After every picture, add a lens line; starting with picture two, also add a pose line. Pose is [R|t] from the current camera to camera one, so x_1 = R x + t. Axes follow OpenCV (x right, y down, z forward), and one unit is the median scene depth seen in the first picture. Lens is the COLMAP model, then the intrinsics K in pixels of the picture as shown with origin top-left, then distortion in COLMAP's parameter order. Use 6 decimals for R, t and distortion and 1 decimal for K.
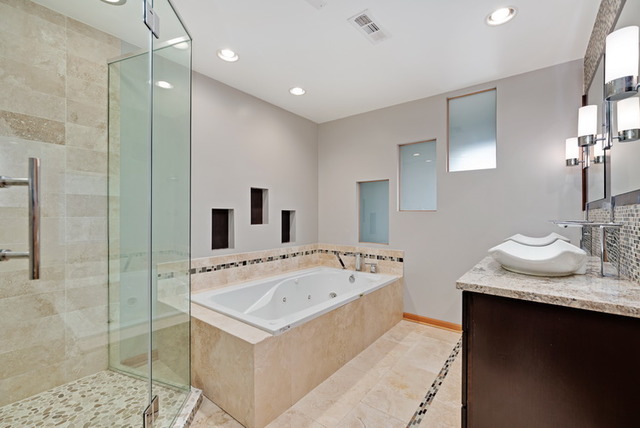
lens RADIAL K [[288.7, 0, 319.1], [0, 288.7, 215.9], [0, 0, 1]] dist [-0.001575, -0.000868]
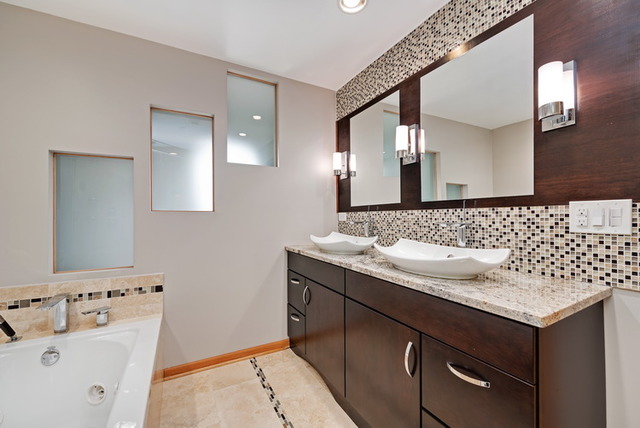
lens RADIAL K [[255.3, 0, 321.3], [0, 255.3, 212.6], [0, 0, 1]] dist [-0.000632, -0.003111]
pose [[0.374998, 0.008064, 0.926990, -0.101049], [-0.002411, 0.999967, -0.007724, -0.010979], [-0.927022, 0.000661, 0.375006, 0.444879]]
